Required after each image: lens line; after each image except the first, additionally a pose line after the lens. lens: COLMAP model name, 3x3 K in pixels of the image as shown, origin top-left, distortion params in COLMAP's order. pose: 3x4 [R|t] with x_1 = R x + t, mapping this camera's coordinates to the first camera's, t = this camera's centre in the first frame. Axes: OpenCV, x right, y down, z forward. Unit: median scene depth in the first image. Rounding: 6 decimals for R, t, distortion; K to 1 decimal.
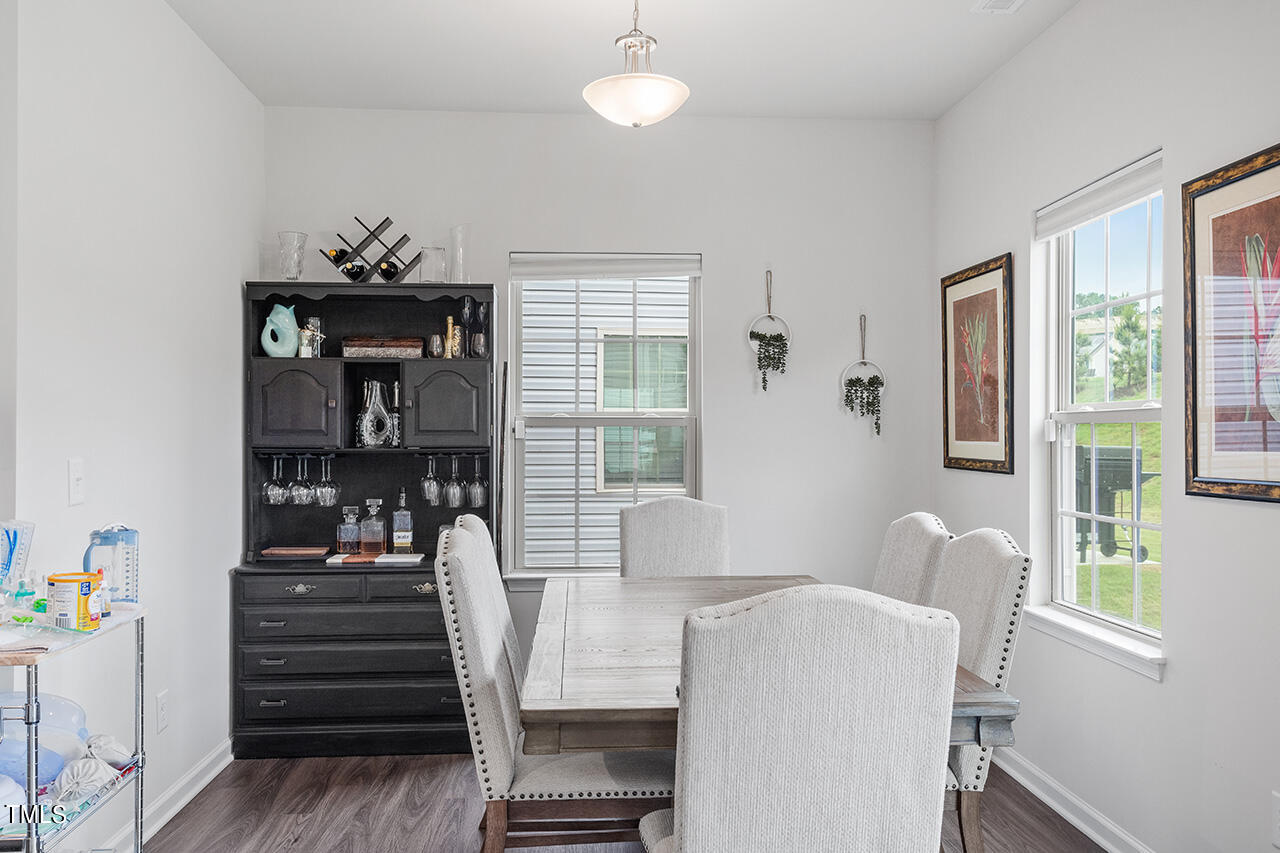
lens RADIAL K [[1052.2, 0, 638.6], [0, 1052.2, 435.2], [0, 0, 1]] dist [0.017786, -0.000281]
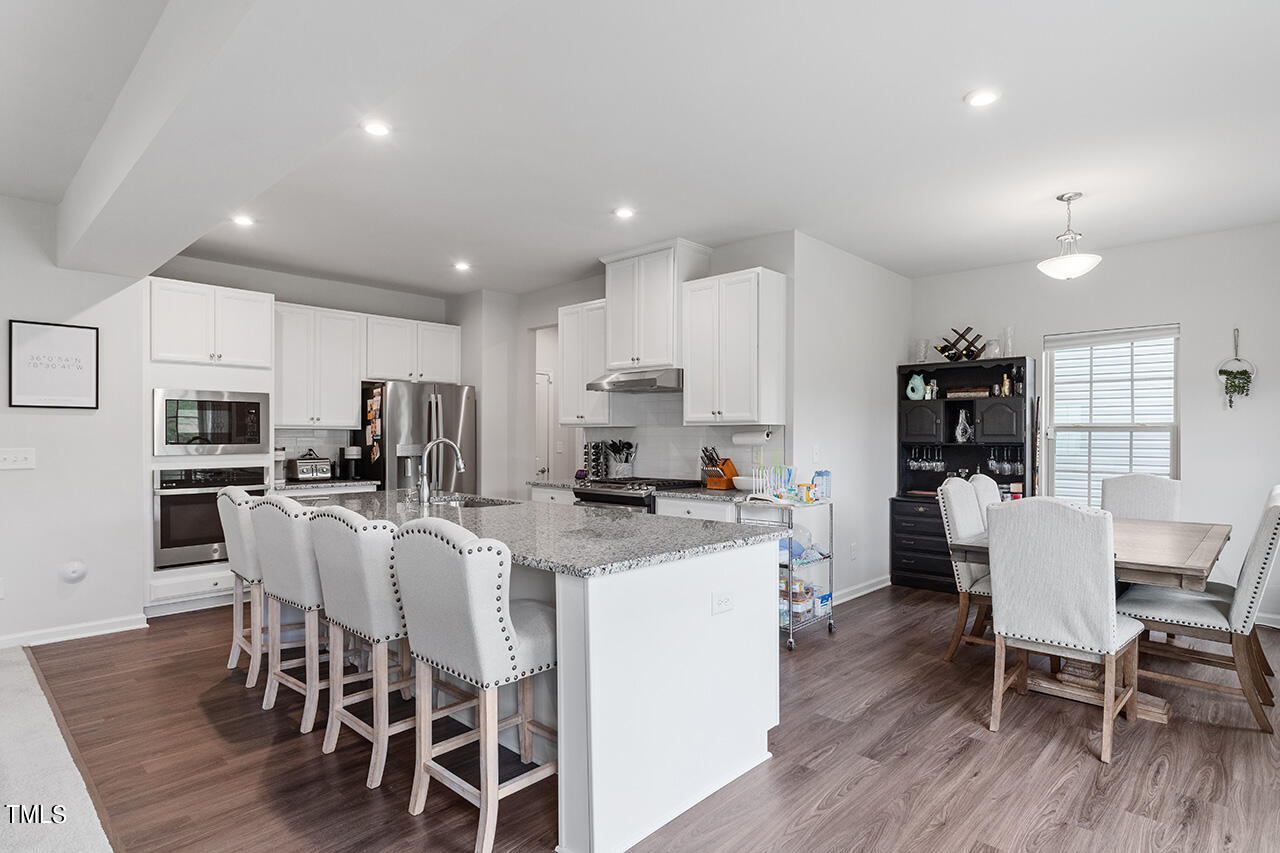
lens RADIAL K [[677.1, 0, 638.6], [0, 677.1, 435.5], [0, 0, 1]] dist [-0.002050, 0.000912]
pose [[0.679450, -0.000336, -0.733721, 0.272173], [-0.000518, 0.999999, -0.000938, -0.000988], [0.733721, 0.001017, 0.679450, -0.318297]]
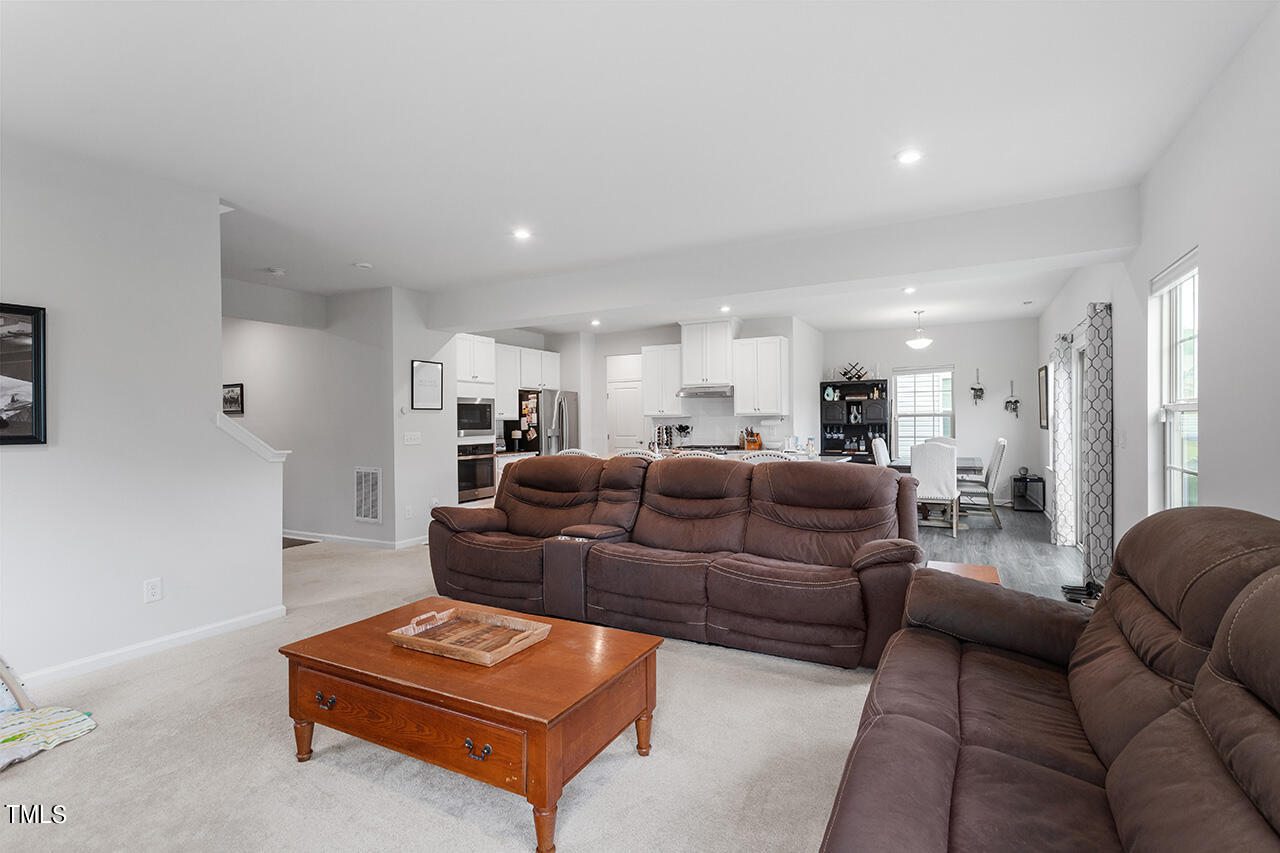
lens RADIAL K [[619.0, 0, 630.2], [0, 619.0, 421.3], [0, 0, 1]] dist [0.005445, -0.001321]
pose [[0.847969, -0.010573, -0.529941, 0.245476], [0.011961, 0.999928, -0.000811, -0.003921], [0.529912, -0.005651, 0.848034, -1.314230]]
